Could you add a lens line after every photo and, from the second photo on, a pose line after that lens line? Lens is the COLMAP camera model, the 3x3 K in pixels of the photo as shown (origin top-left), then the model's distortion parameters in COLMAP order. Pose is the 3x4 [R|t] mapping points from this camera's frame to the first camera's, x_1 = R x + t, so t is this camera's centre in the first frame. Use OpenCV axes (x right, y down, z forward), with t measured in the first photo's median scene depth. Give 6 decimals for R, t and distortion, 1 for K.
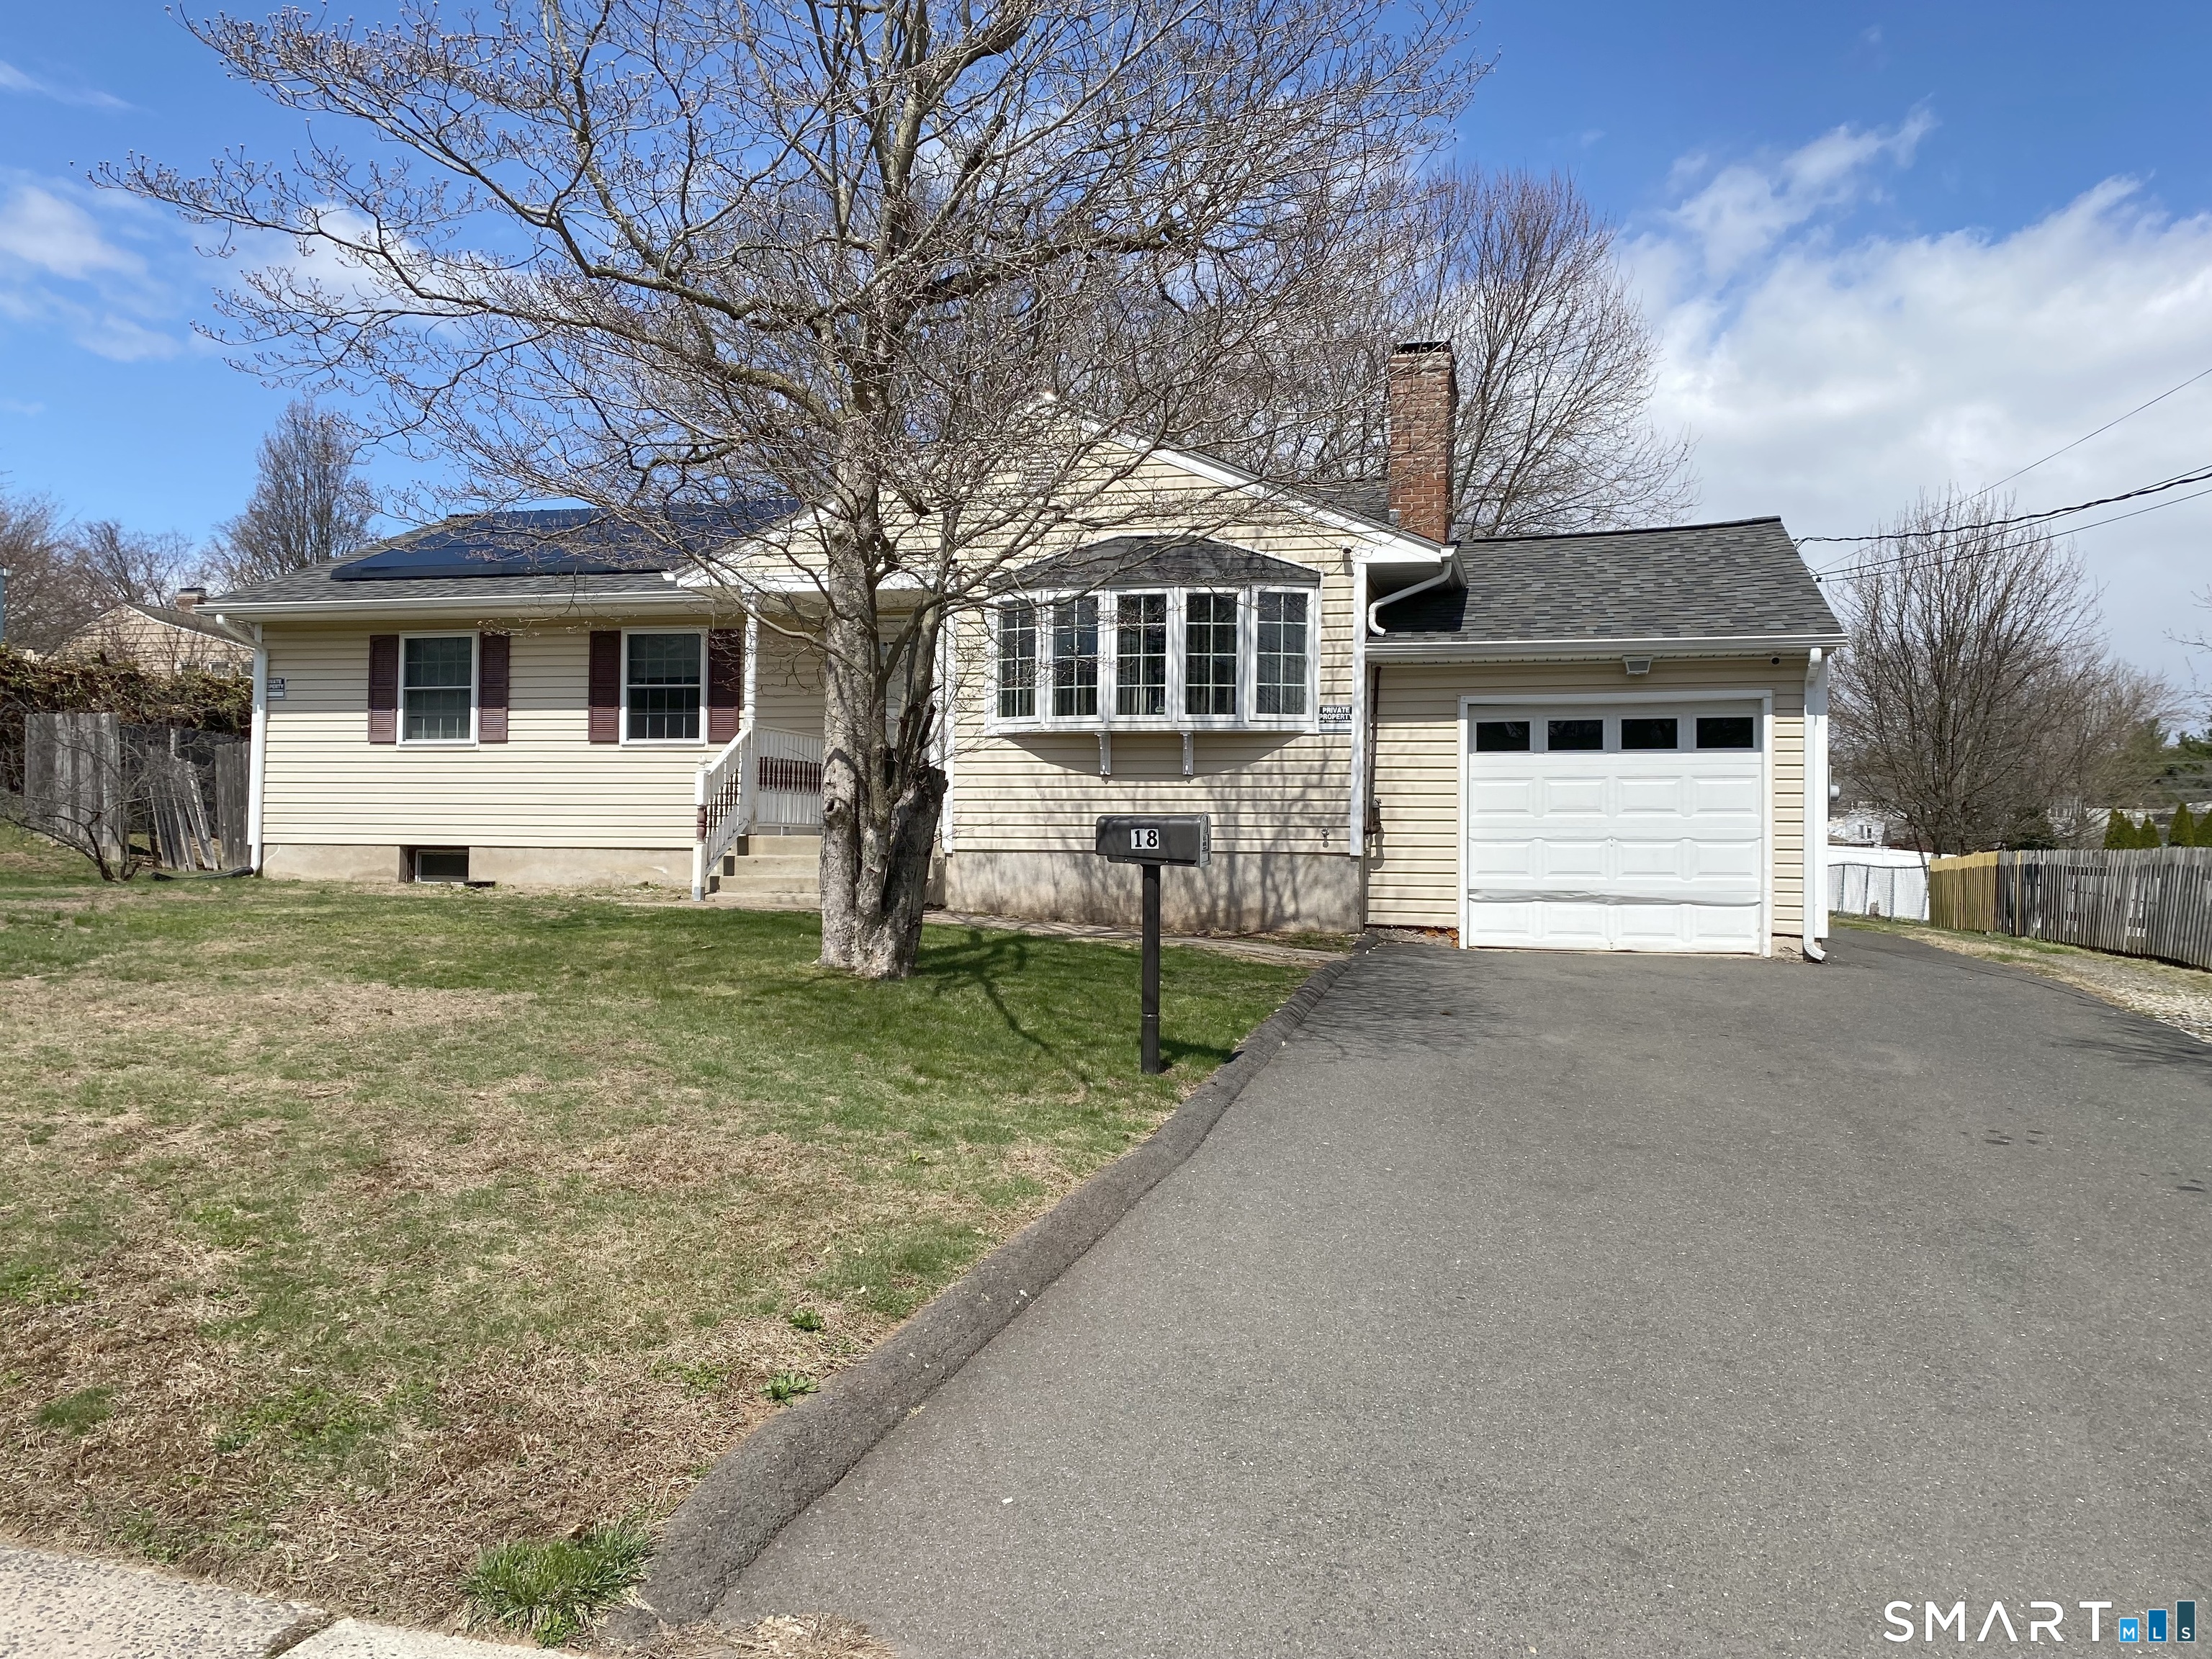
lens RADIAL K [[1651.2, 0, 1102.2], [0, 1651.2, 838.2], [0, 0, 1]] dist [0.013042, -0.004776]
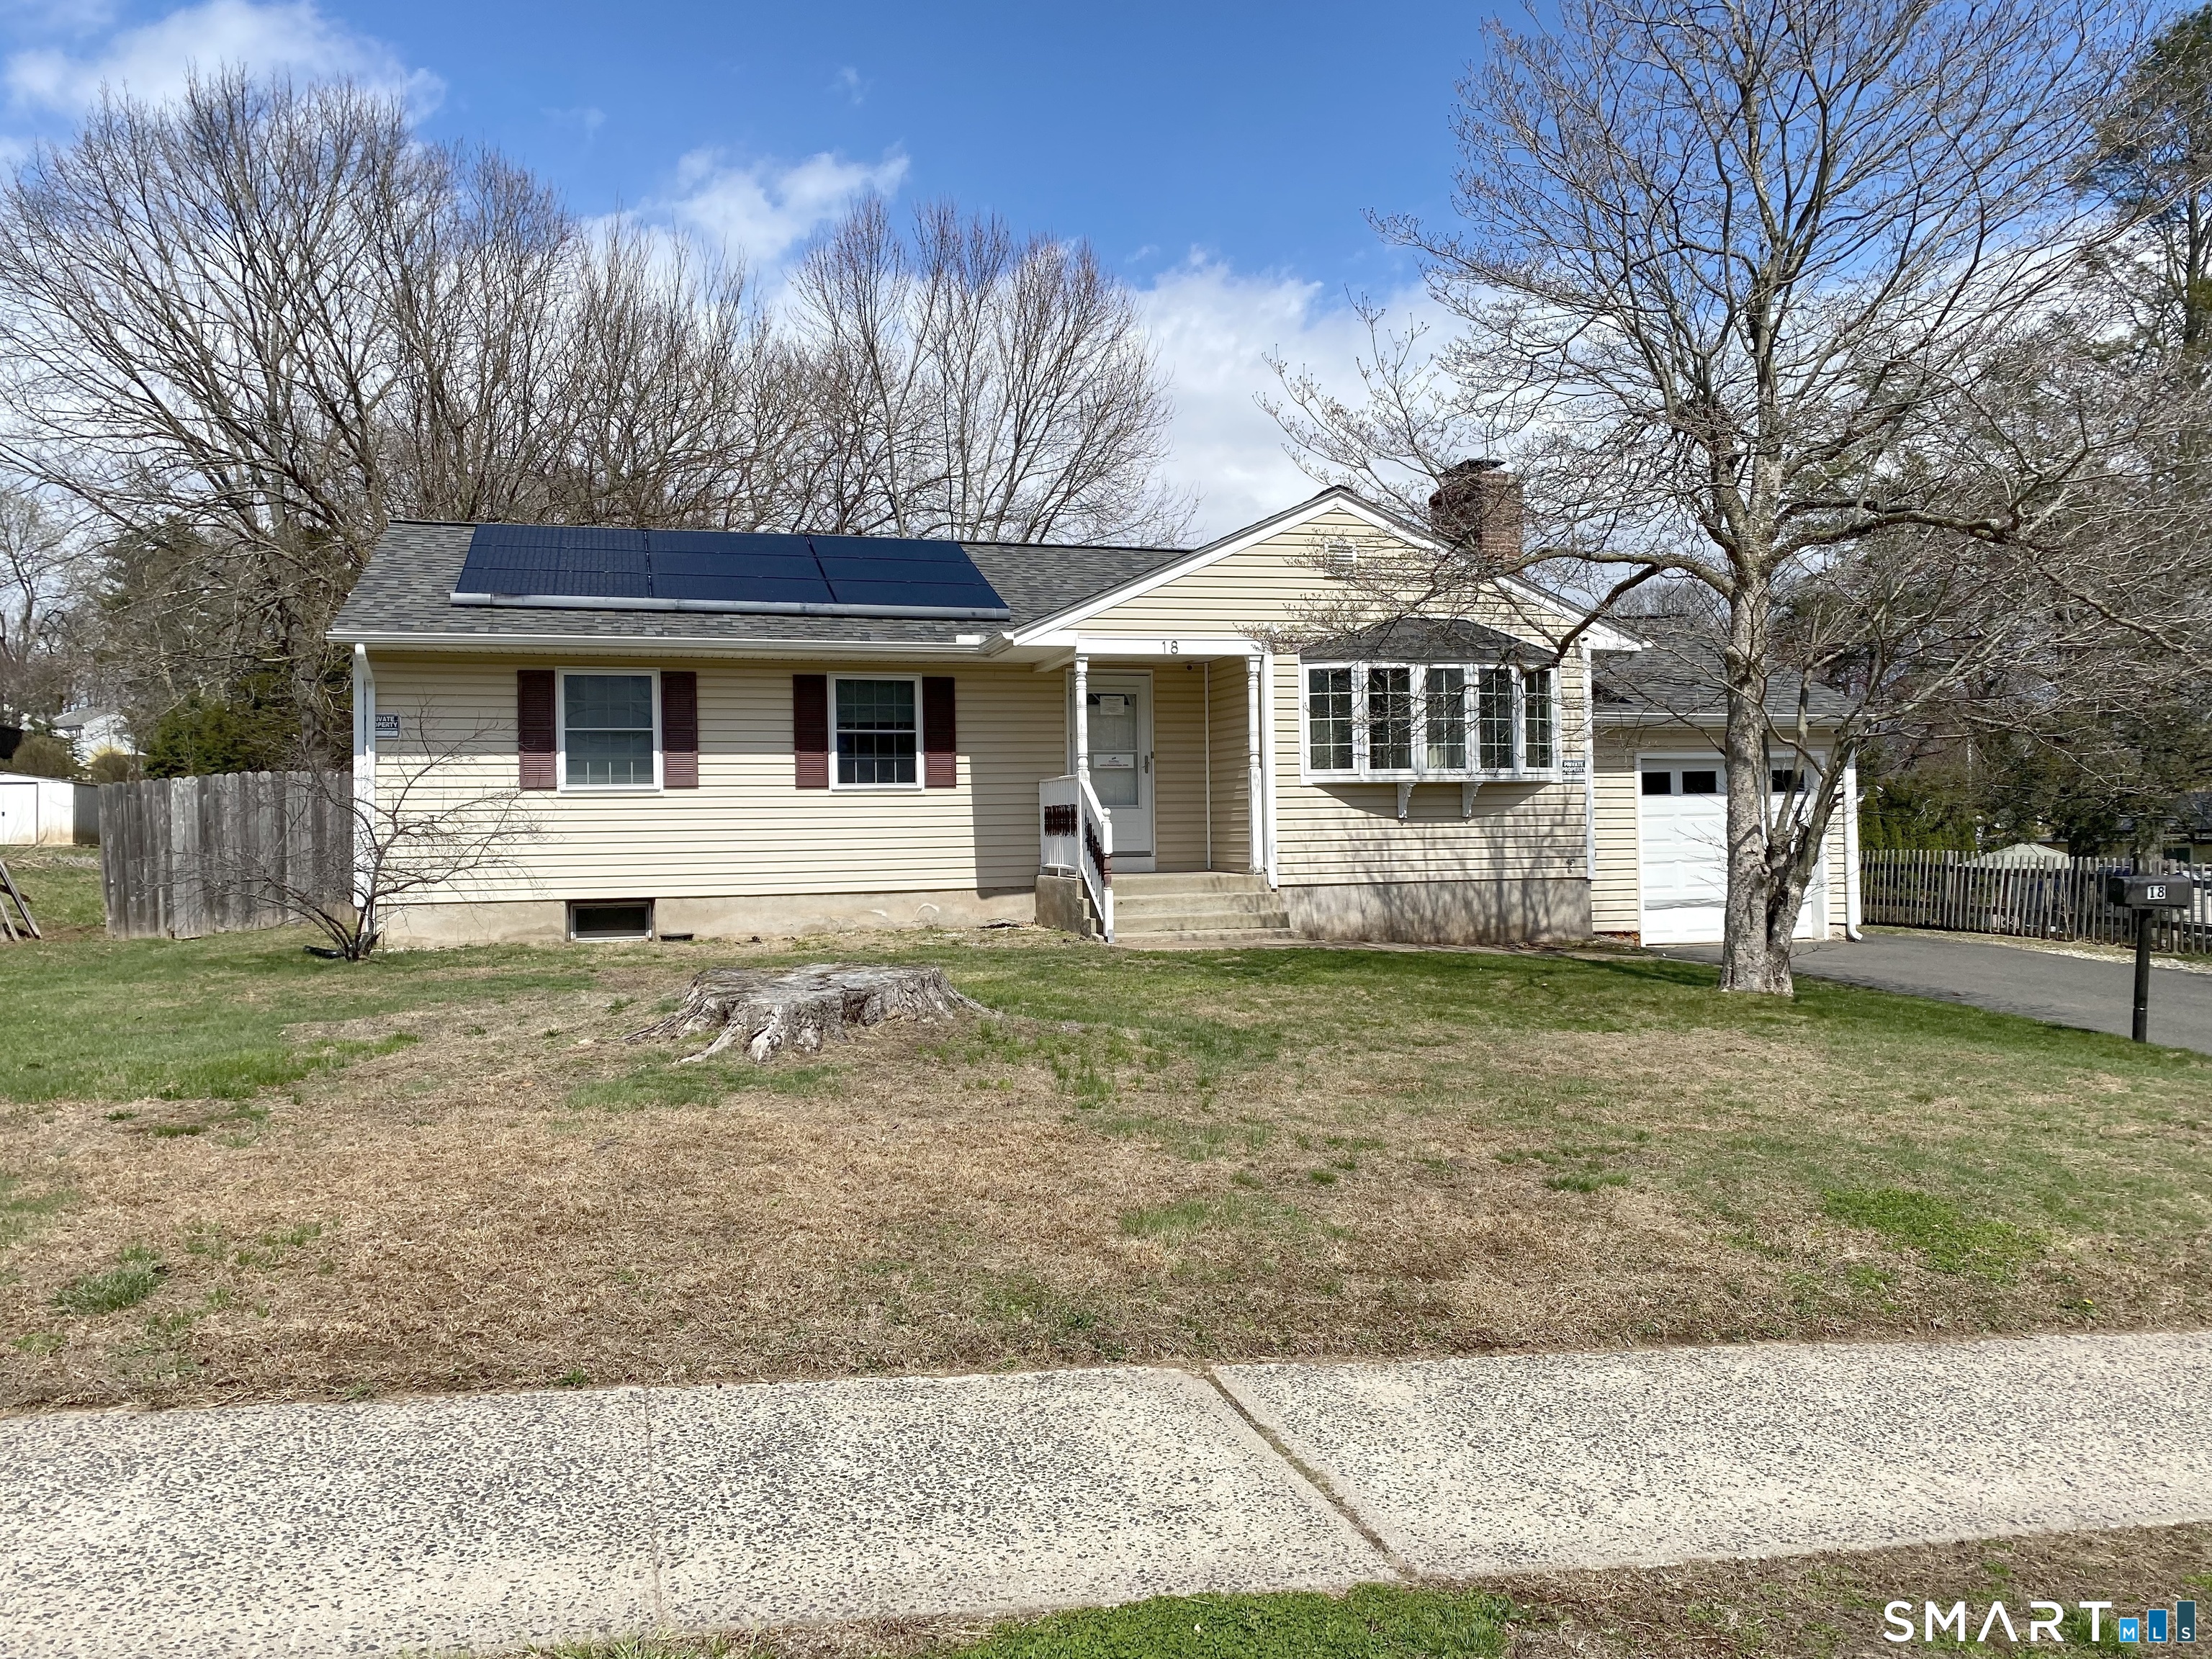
lens RADIAL K [[1651.2, 0, 1091.4], [0, 1651.2, 820.5], [0, 0, 1]] dist [0.013042, -0.004776]
pose [[0.876719, -0.021892, 0.480504, -0.767283], [0.022655, 0.999734, 0.004211, -0.046720], [-0.480469, 0.007194, 0.876982, 0.064364]]
